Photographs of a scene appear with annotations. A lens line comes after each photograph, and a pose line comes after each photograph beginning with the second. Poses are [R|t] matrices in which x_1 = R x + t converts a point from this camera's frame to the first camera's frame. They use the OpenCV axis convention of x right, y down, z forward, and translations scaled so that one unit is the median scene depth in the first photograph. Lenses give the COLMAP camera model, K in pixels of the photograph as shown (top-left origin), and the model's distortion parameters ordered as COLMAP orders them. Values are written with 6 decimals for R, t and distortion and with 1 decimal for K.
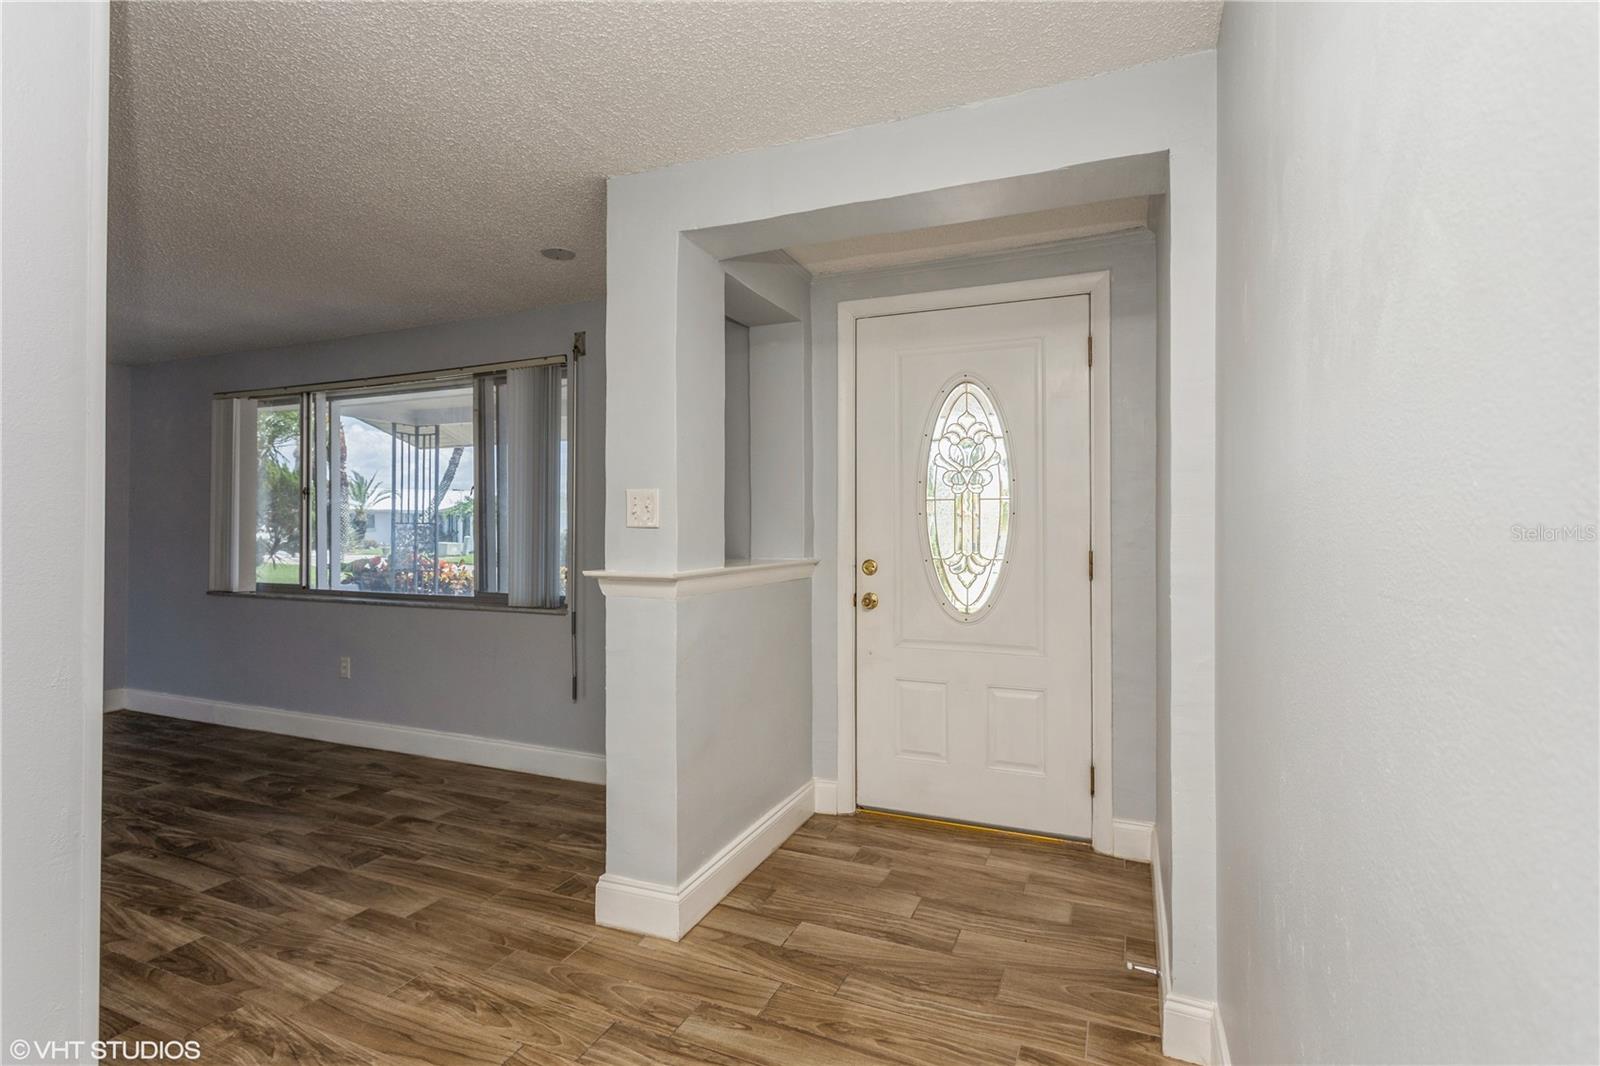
lens RADIAL K [[766.1, 0, 797.6], [0, 766.1, 521.7], [0, 0, 1]] dist [-0.000407, 0.000172]
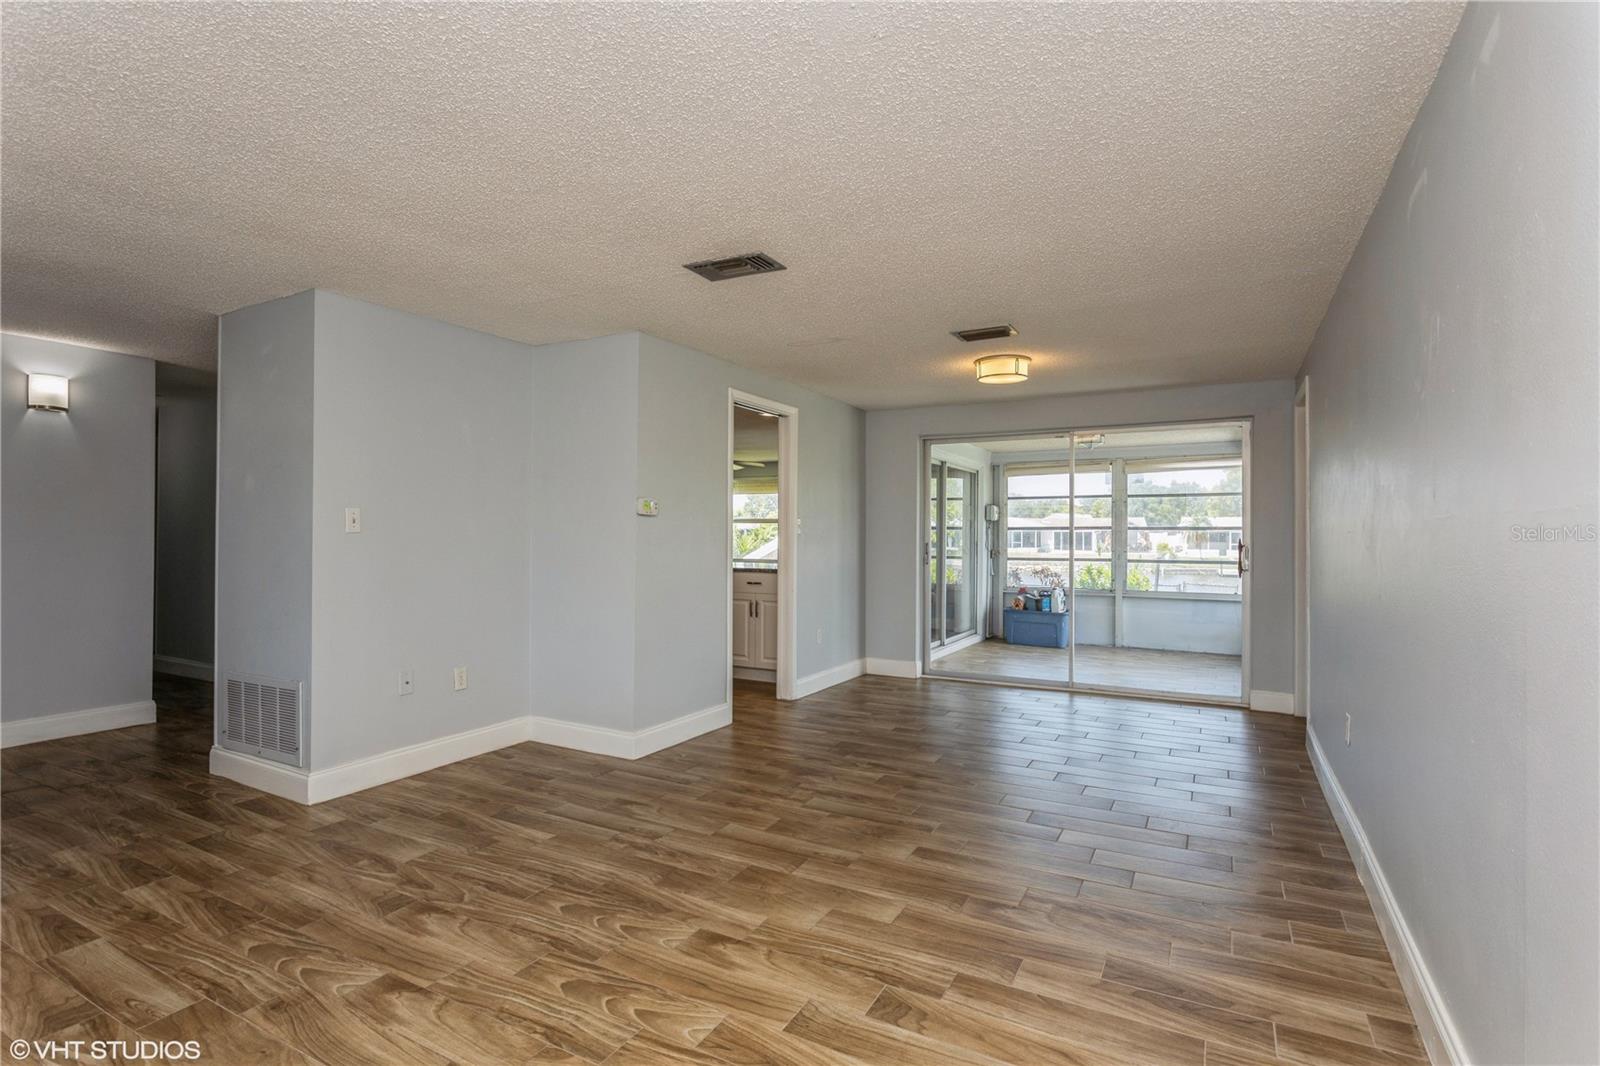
lens RADIAL K [[772.7, 0, 795.7], [0, 772.7, 523.1], [0, 0, 1]] dist [-0.020345, 0.007689]
pose [[-0.994995, -0.001323, 0.099918, -1.437605], [-0.003593, 0.999740, -0.022539, 0.015175], [-0.099862, -0.022785, -0.994740, 1.557916]]
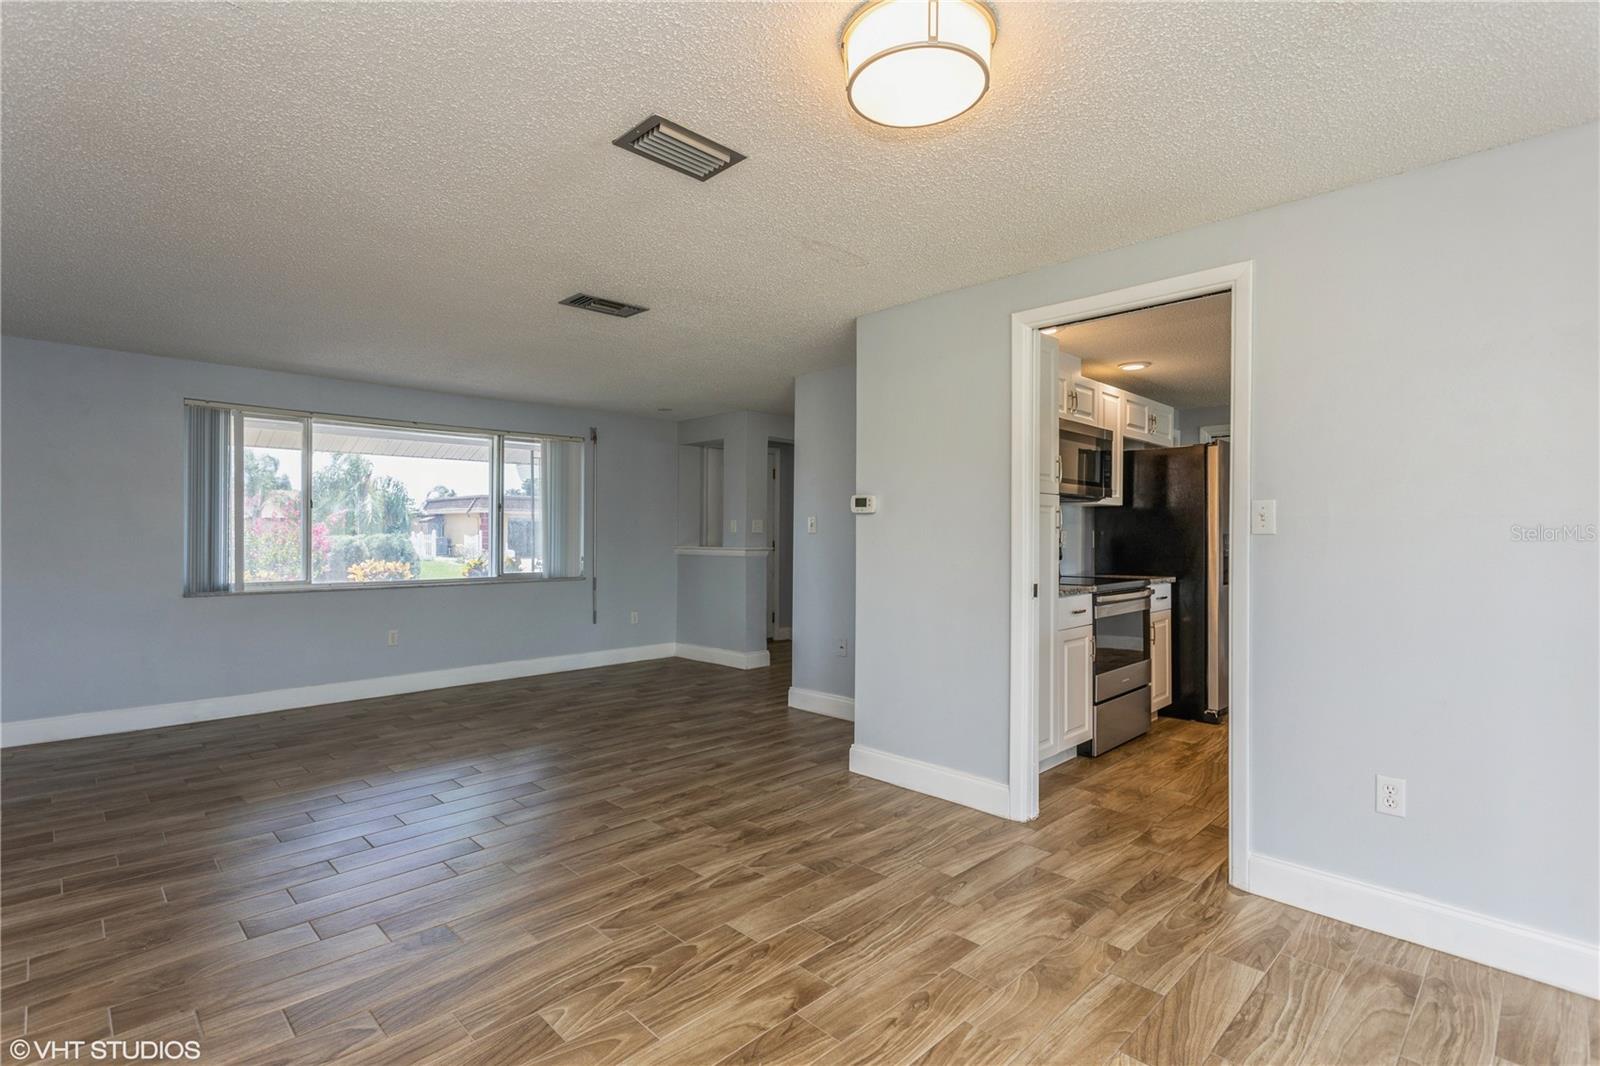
lens RADIAL K [[757.2, 0, 799.4], [0, 757.2, 528.0], [0, 0, 1]] dist [0.000900, 0.000075]
pose [[0.375616, 0.010246, 0.926719, -2.247867], [-0.010541, 0.999921, -0.006783, 0.004714], [-0.926716, -0.007221, 0.375694, -0.202490]]
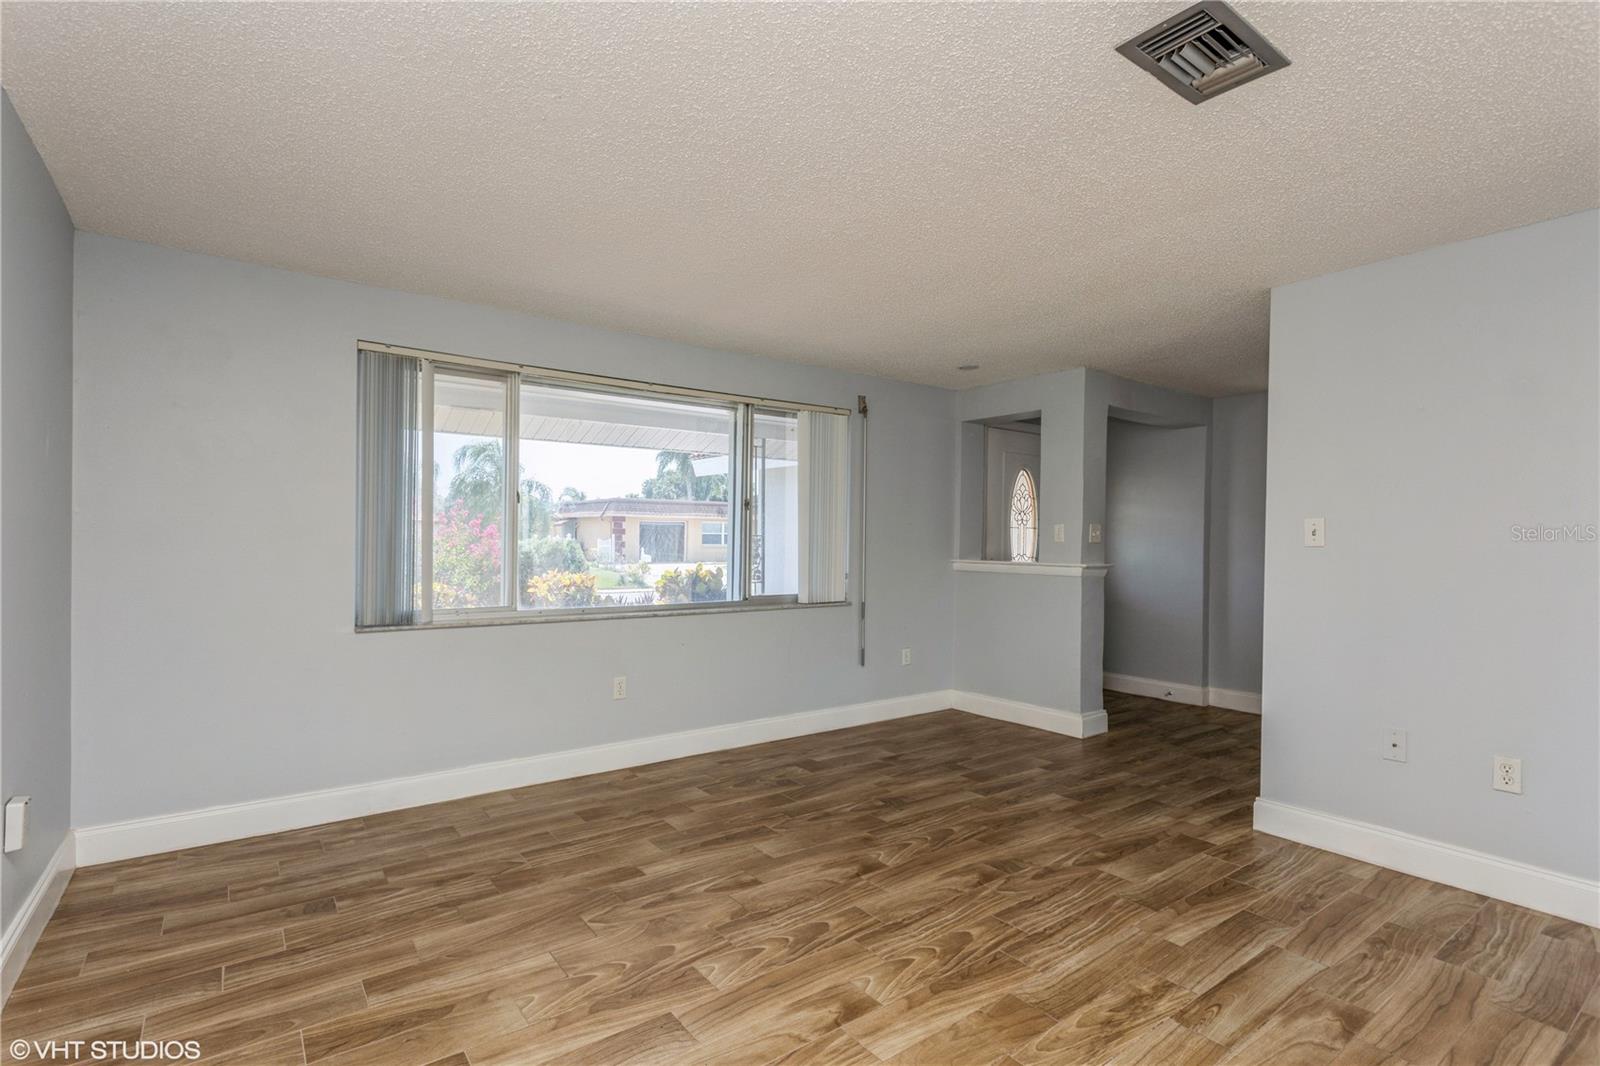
lens RADIAL K [[766.8, 0, 800.0], [0, 766.8, 533.0], [0, 0, 1]] dist [0.000474, 0.000426]
pose [[0.505183, 0.012170, 0.862926, -1.885180], [-0.016461, 0.999855, -0.004465, 0.003756], [-0.862855, -0.011949, 0.505310, 0.498646]]
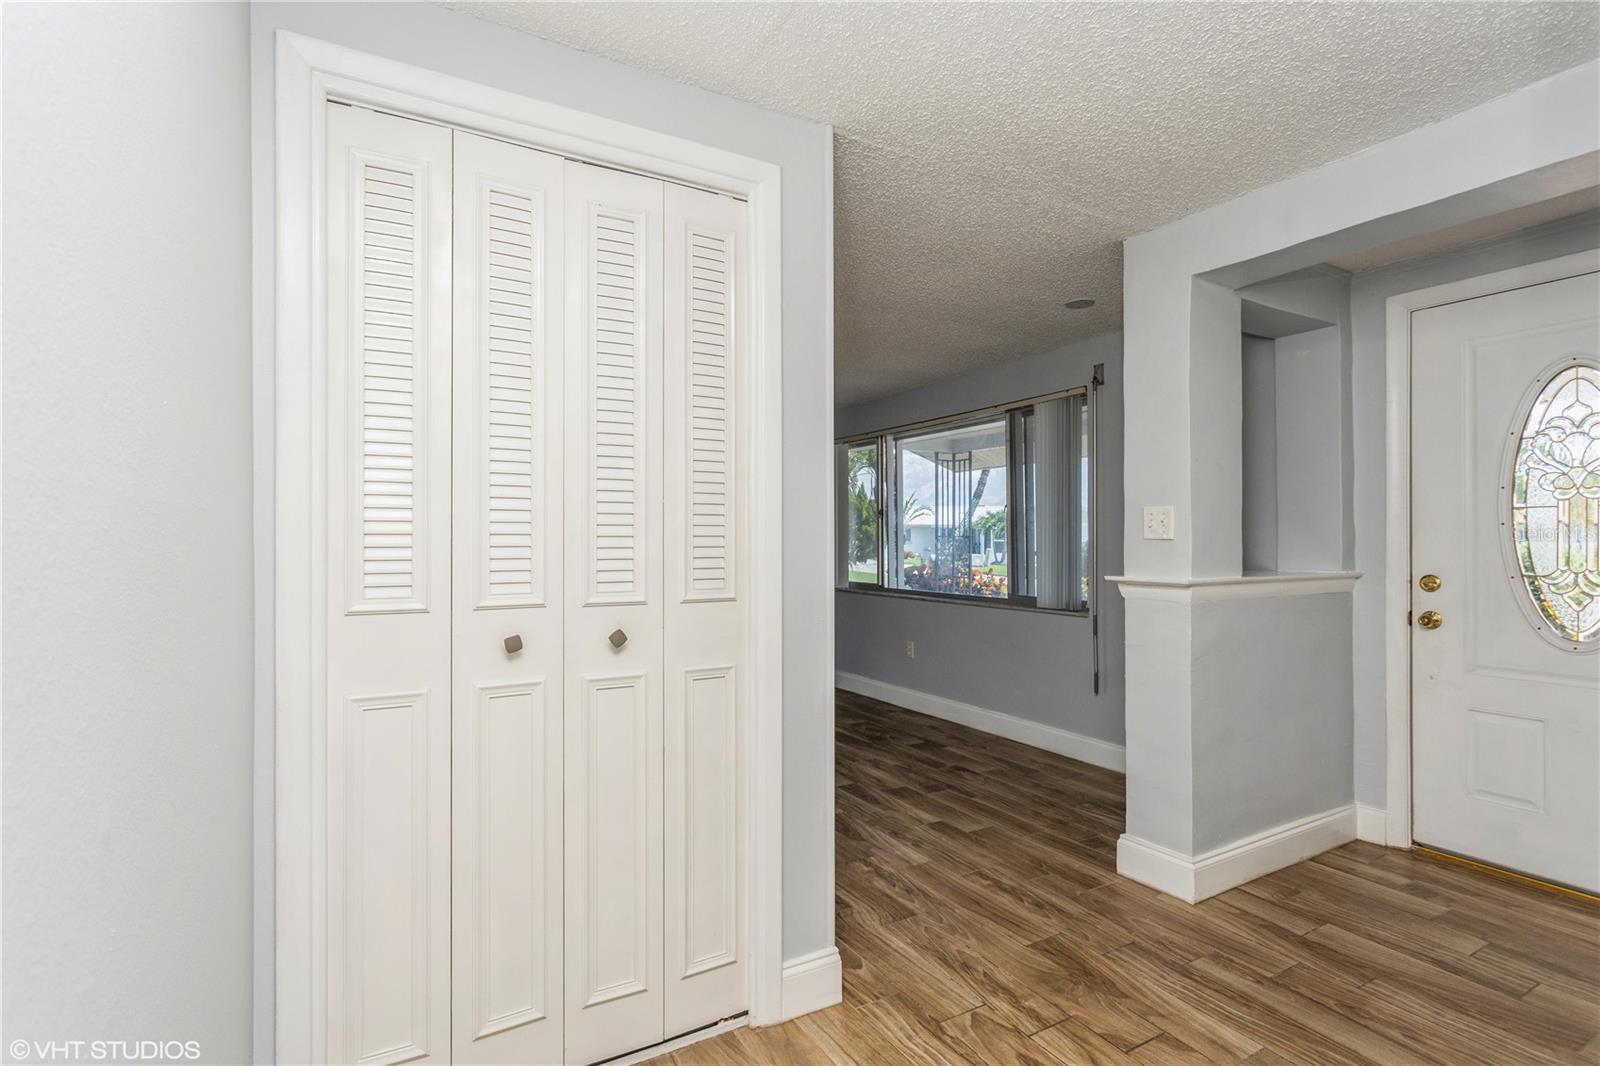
lens RADIAL K [[766.8, 0, 800.0], [0, 766.8, 533.0], [0, 0, 1]] dist [0.000474, 0.000426]
pose [[0.798405, -0.006038, -0.602090, 0.049492], [0.004837, 0.999982, -0.003614, -0.000478], [0.602101, -0.000026, 0.798420, -0.193968]]
